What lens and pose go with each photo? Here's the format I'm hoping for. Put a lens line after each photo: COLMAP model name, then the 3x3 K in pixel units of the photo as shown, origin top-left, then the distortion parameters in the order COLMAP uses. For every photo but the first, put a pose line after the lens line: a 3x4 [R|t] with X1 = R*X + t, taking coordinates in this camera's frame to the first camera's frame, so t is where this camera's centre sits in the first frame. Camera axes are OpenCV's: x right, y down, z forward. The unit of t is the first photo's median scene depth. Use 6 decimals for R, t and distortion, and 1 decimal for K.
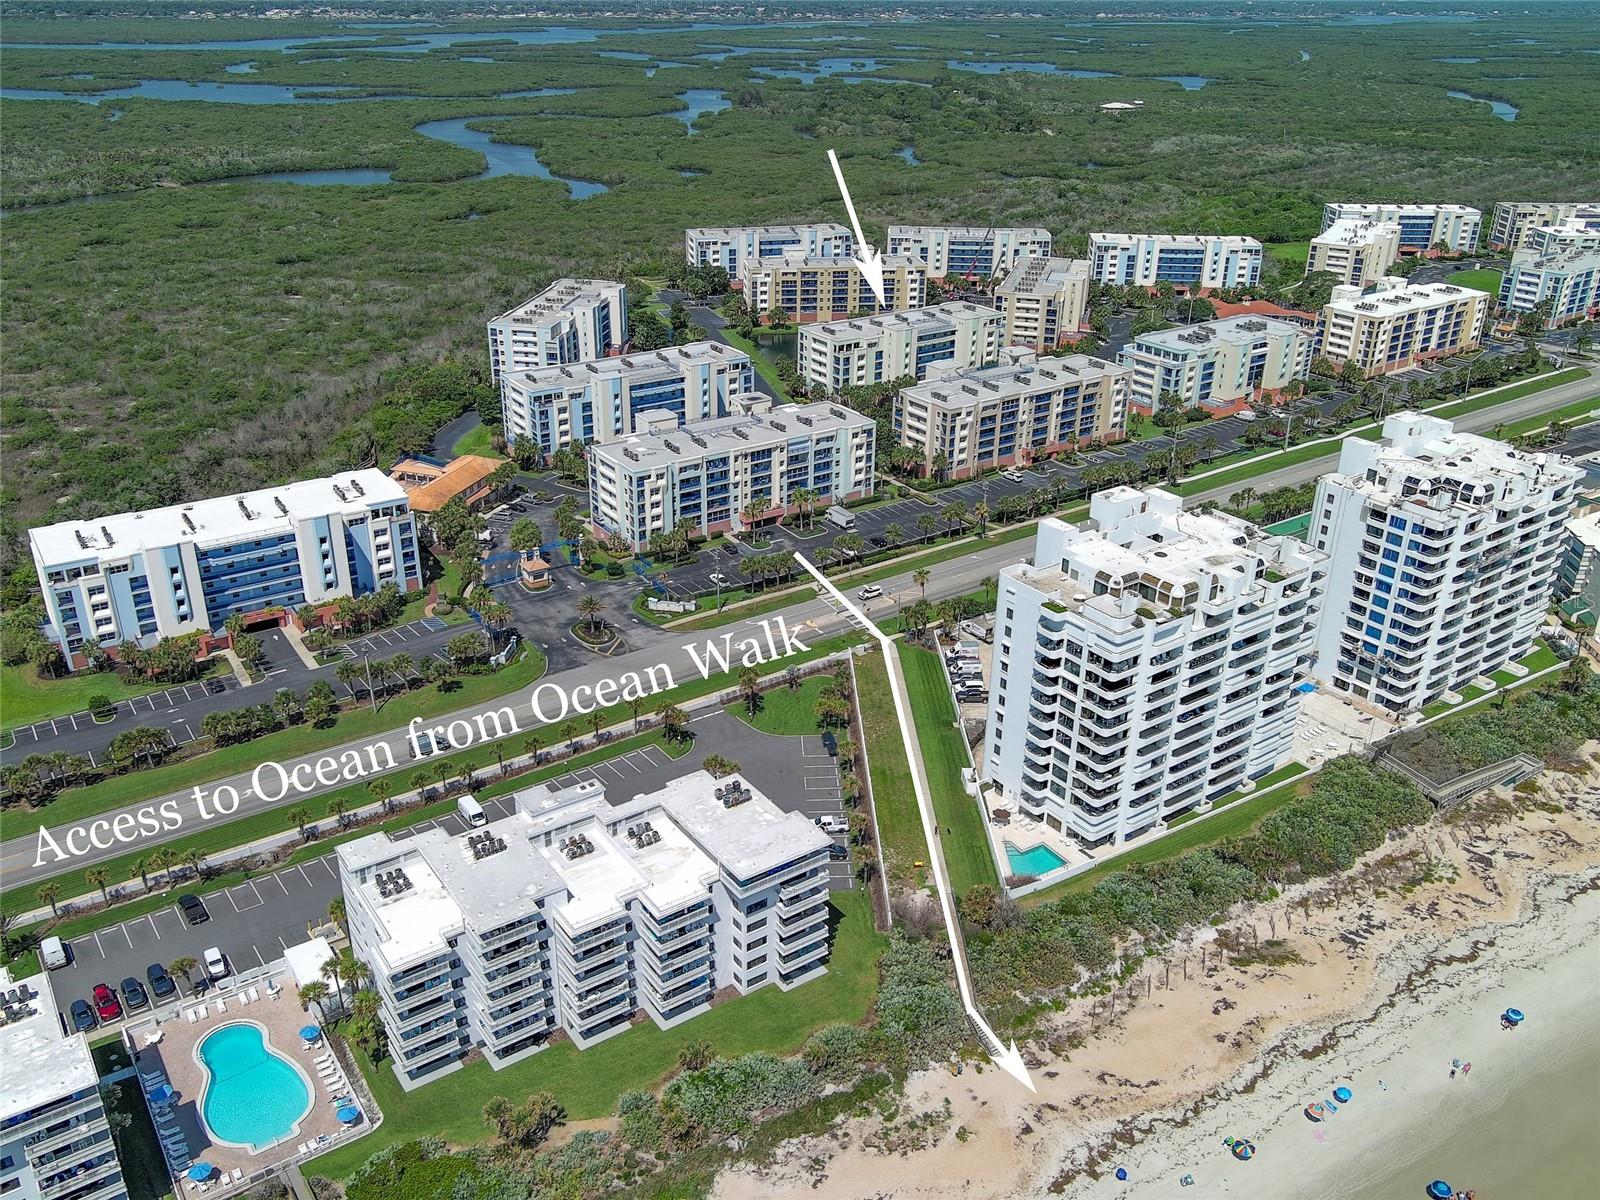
lens RADIAL K [[1321.4, 0, 799.6], [0, 1321.4, 594.9], [0, 0, 1]] dist [0.013758, -0.023339]
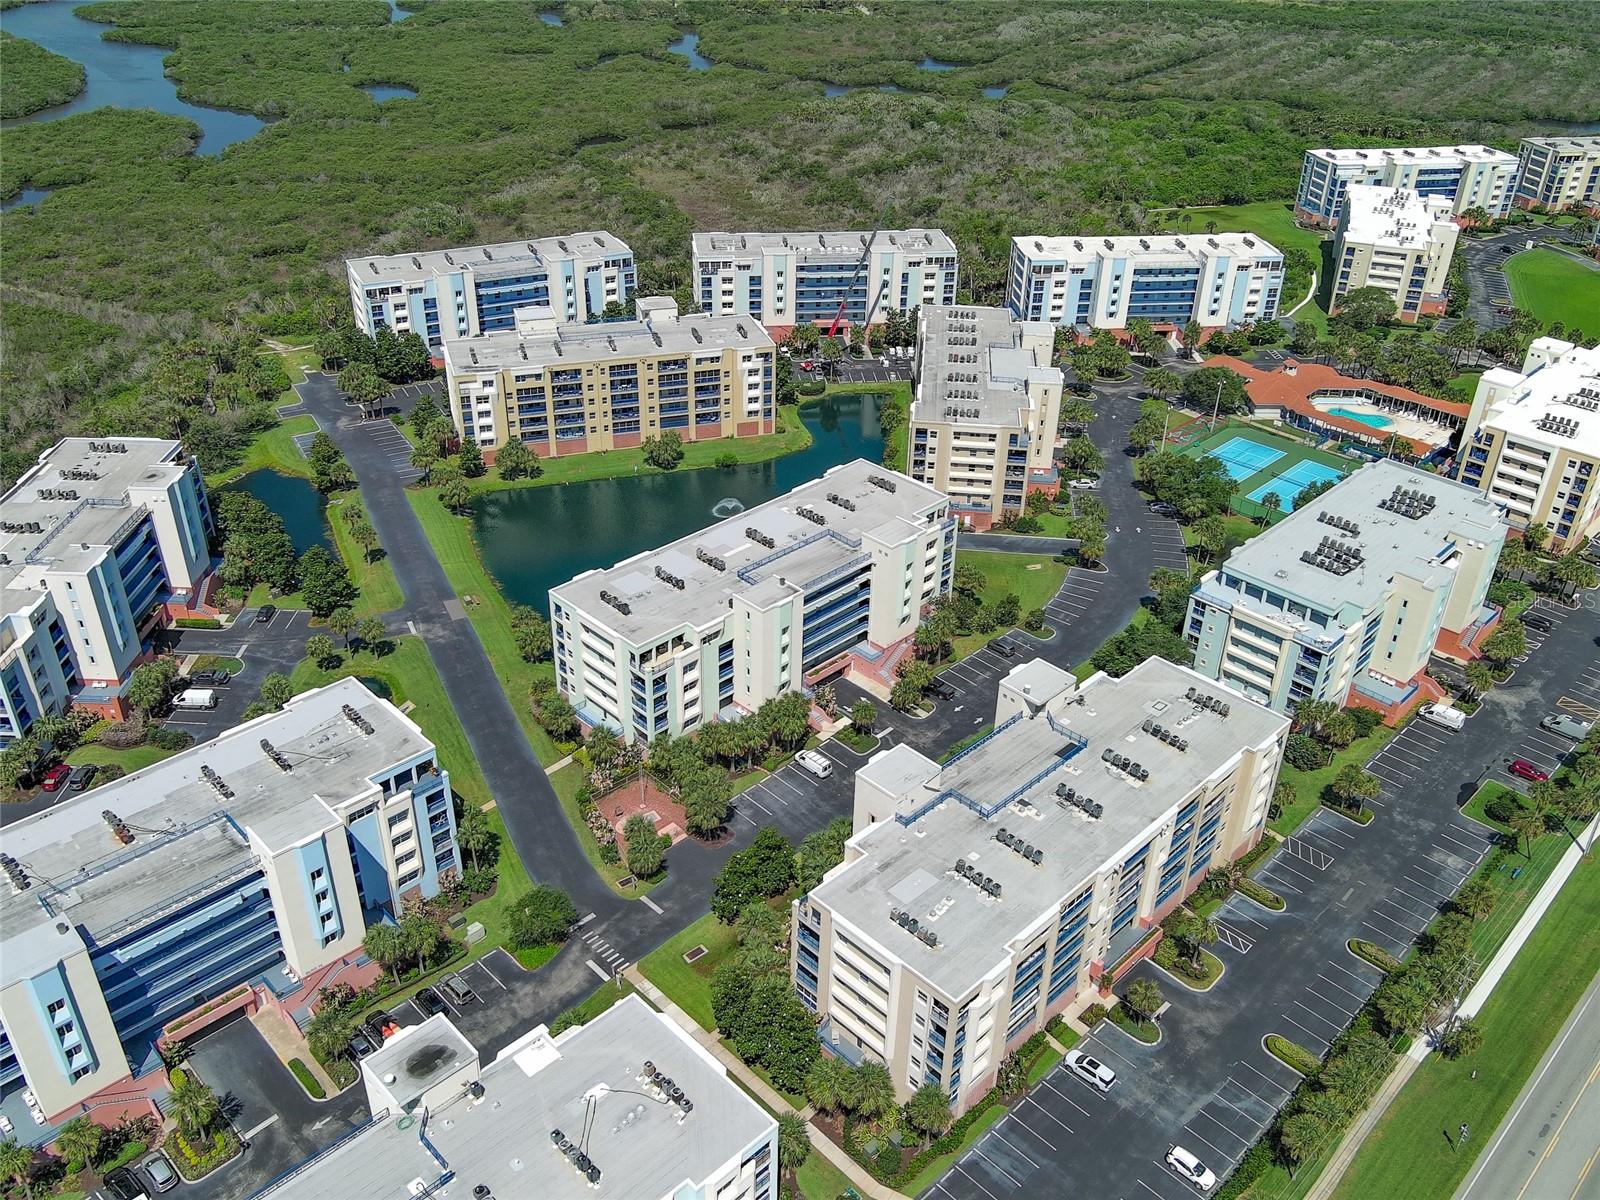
lens RADIAL K [[1321.4, 0, 799.6], [0, 1321.4, 594.9], [0, 0, 1]] dist [0.013758, -0.023339]
pose [[0.985768, -0.081475, 0.147046, 0.013716], [0.065541, 0.991753, 0.110135, -0.190945], [-0.154807, -0.098930, 0.982979, 0.402590]]
